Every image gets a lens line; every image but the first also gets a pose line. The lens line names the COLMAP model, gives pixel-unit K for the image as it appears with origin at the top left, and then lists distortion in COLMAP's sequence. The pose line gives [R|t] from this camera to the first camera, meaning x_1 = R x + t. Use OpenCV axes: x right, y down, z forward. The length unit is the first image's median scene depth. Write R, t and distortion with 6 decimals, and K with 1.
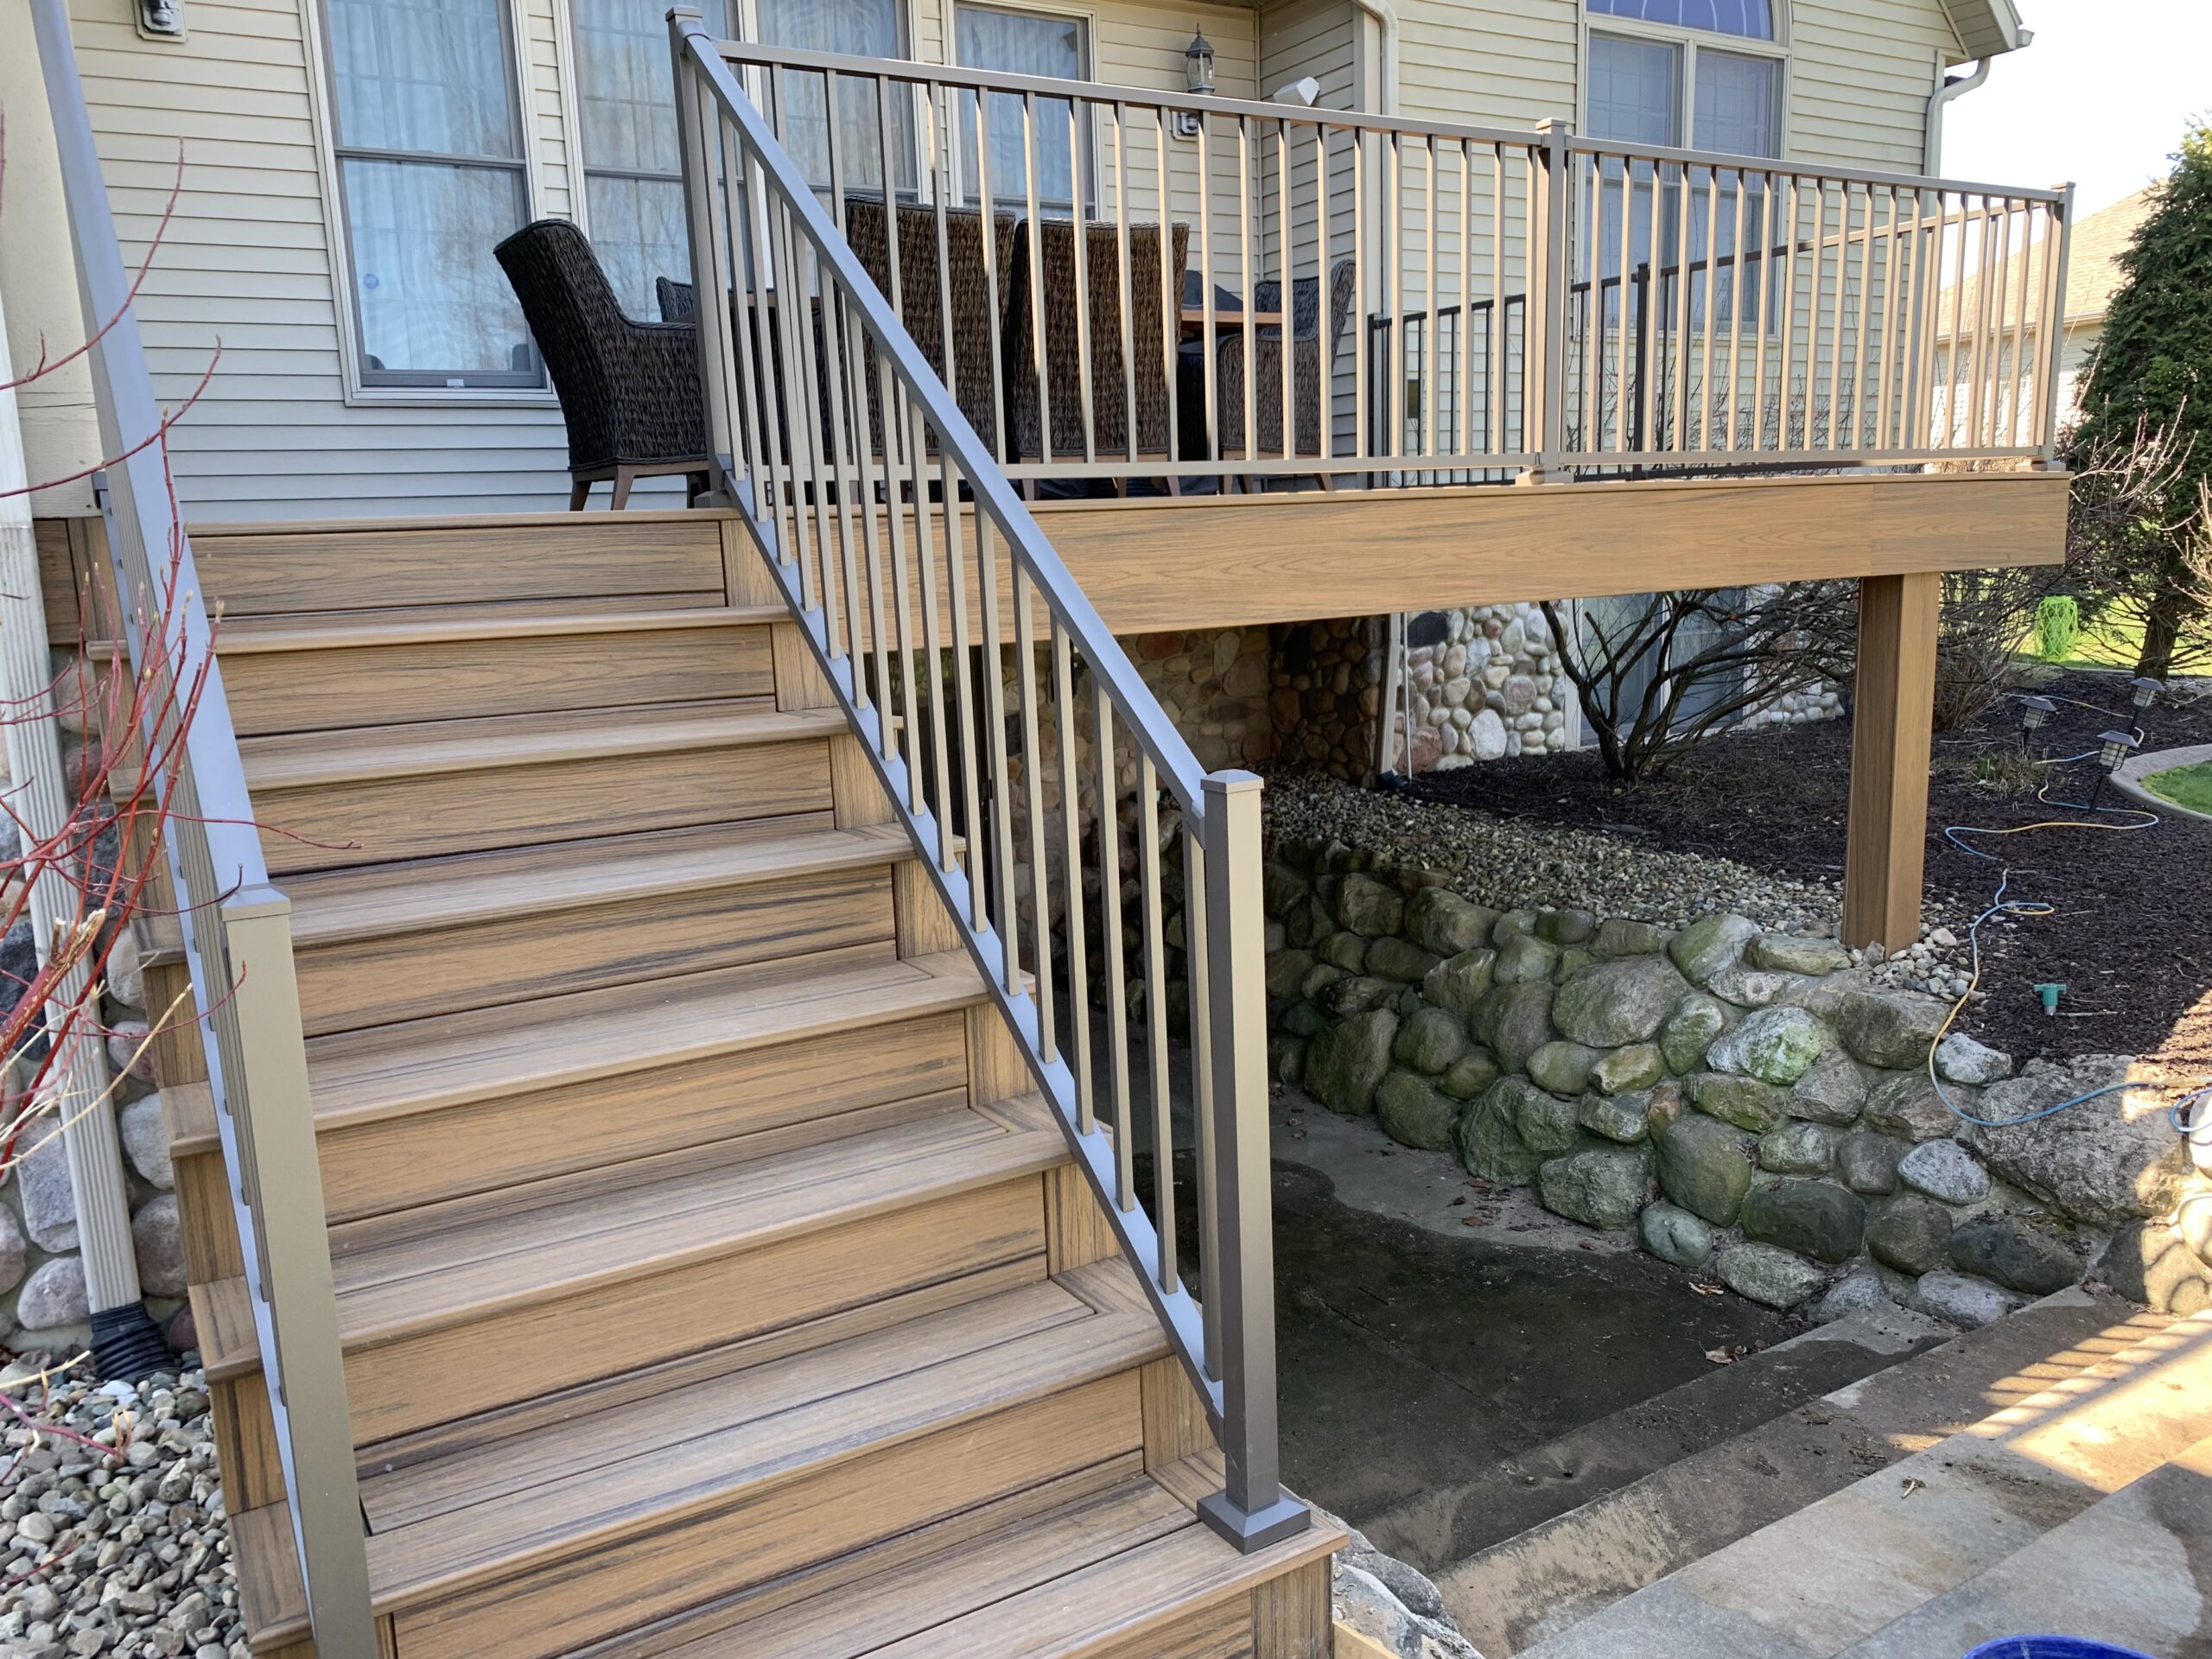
lens RADIAL K [[1714.4, 0, 1106.0], [0, 1714.4, 829.5], [0, 0, 1]] dist [0.000929, 0.000773]
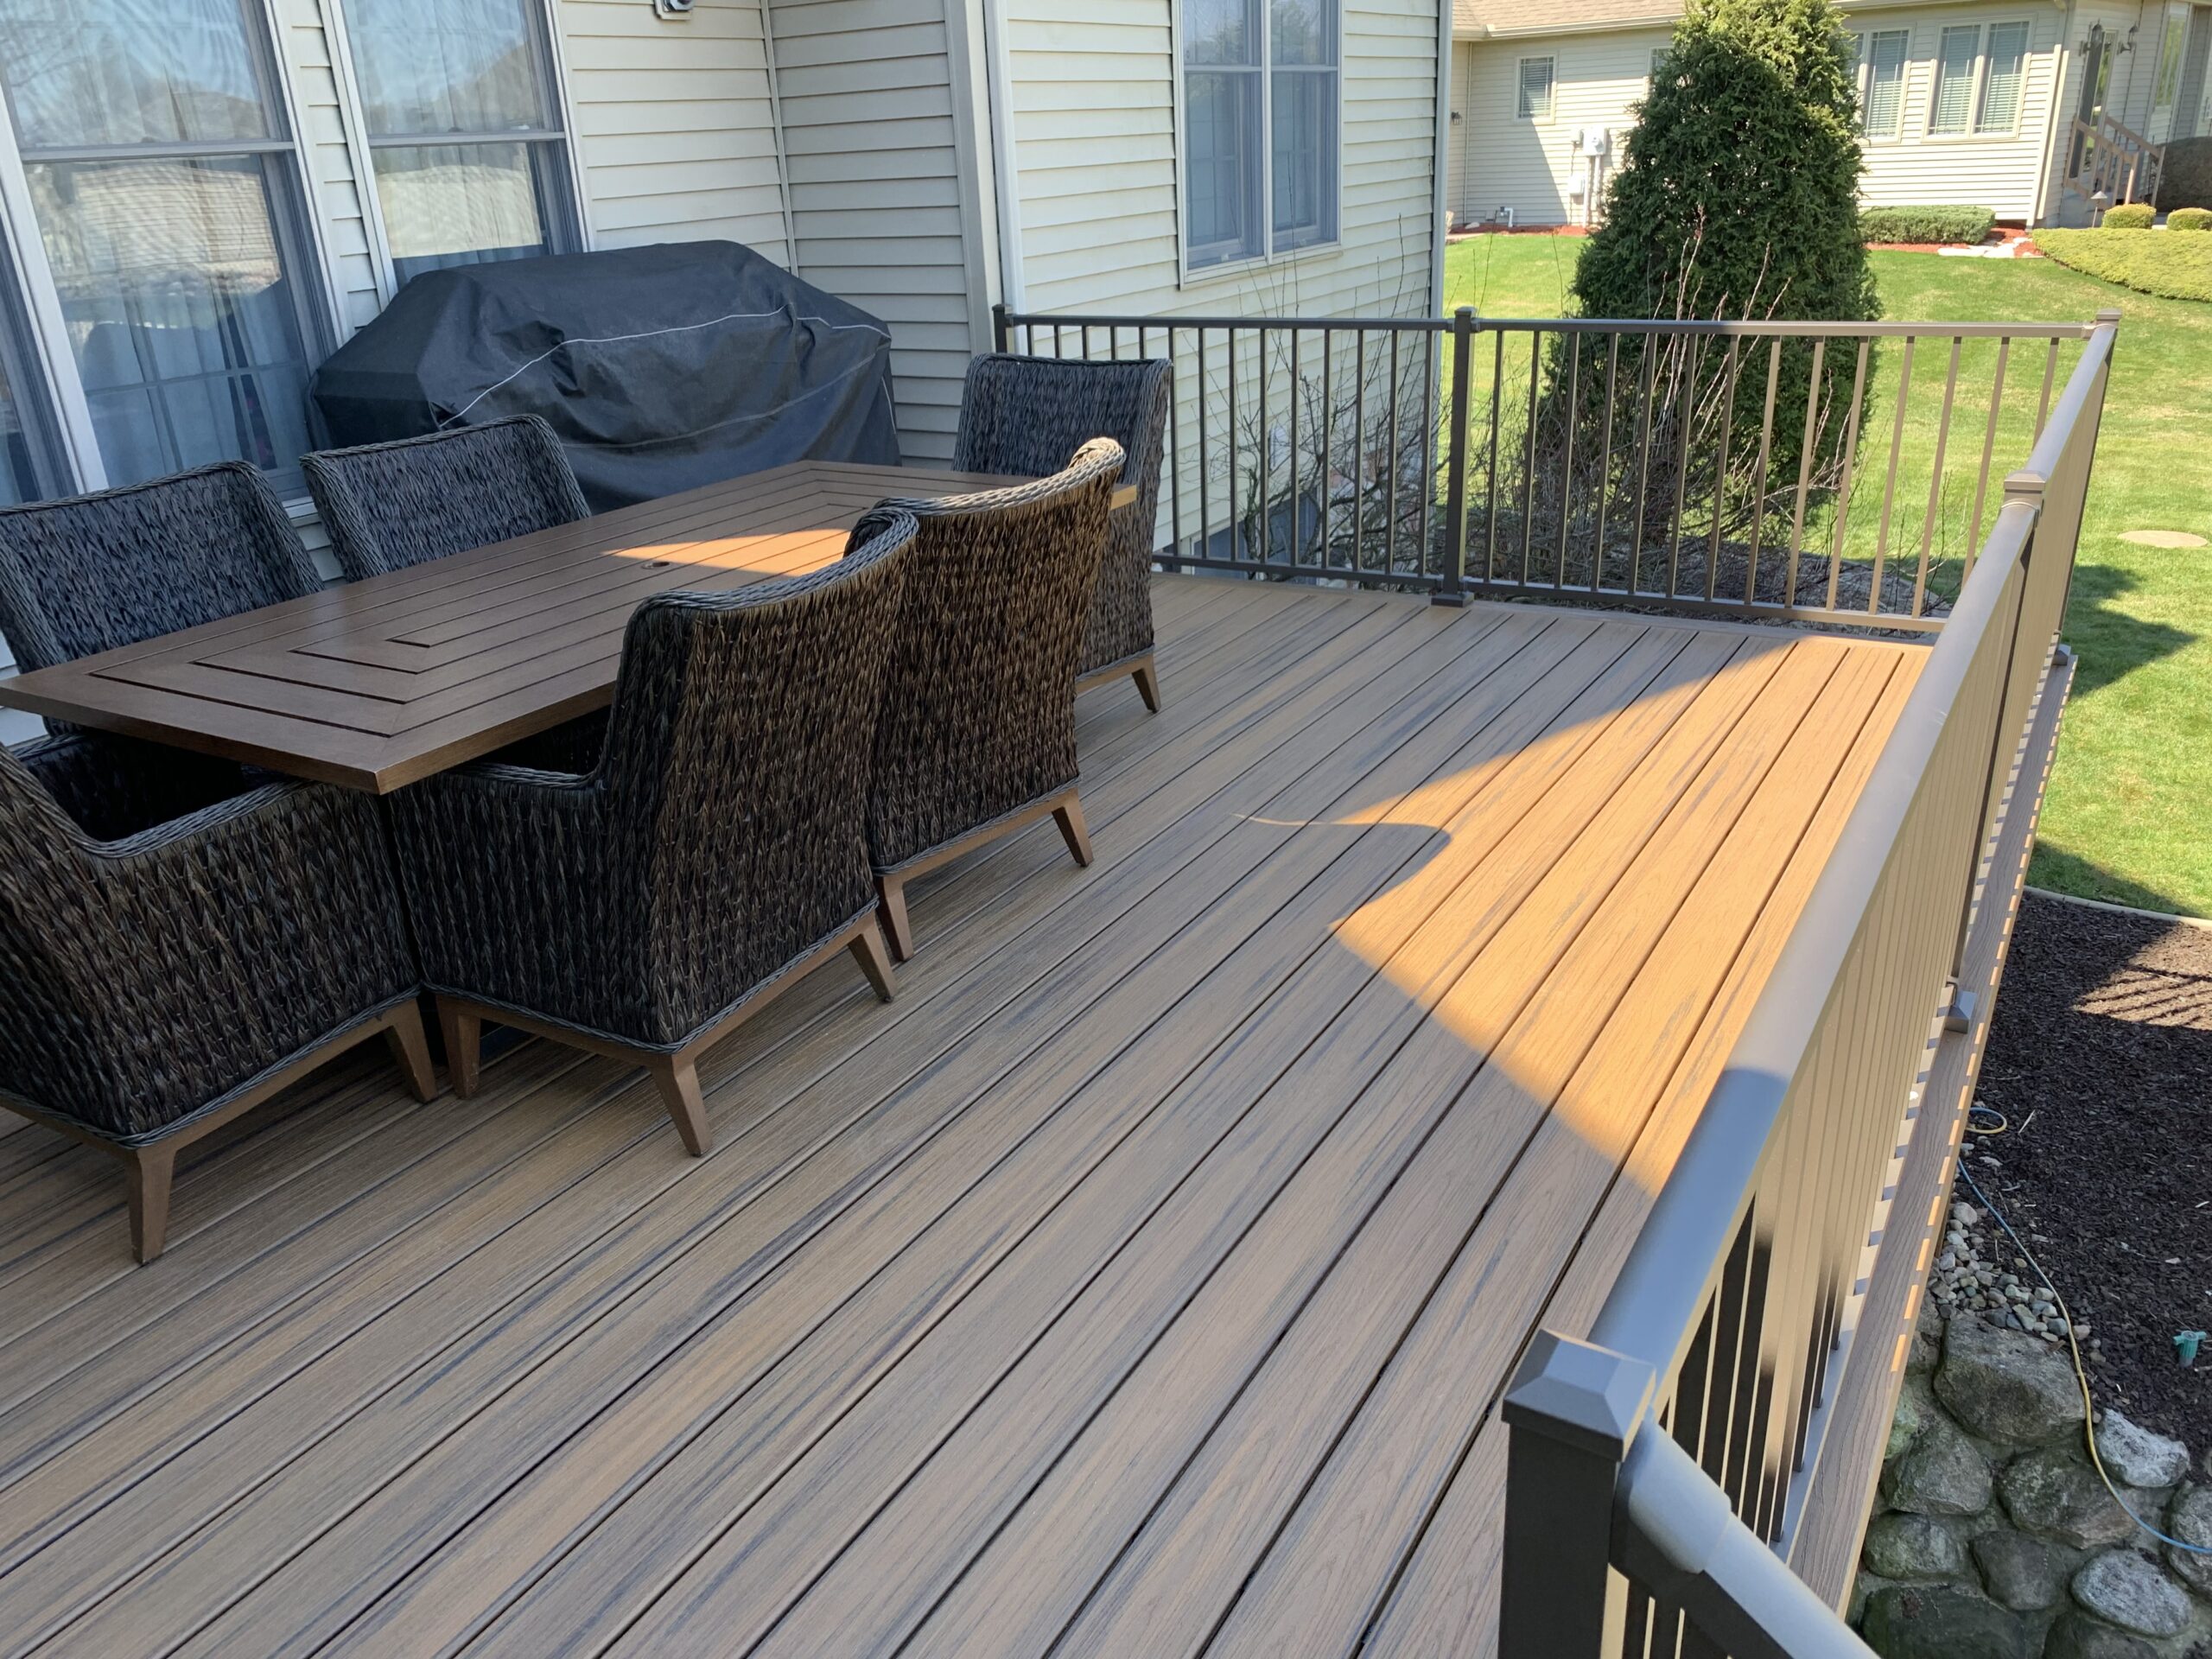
lens RADIAL K [[1714.4, 0, 1106.0], [0, 1714.4, 829.5], [0, 0, 1]] dist [0.000929, 0.000773]
pose [[0.881603, -0.183855, 0.434712, -0.261144], [0.095926, 0.971586, 0.216378, -0.400076], [-0.462142, -0.149060, 0.874189, 0.541449]]
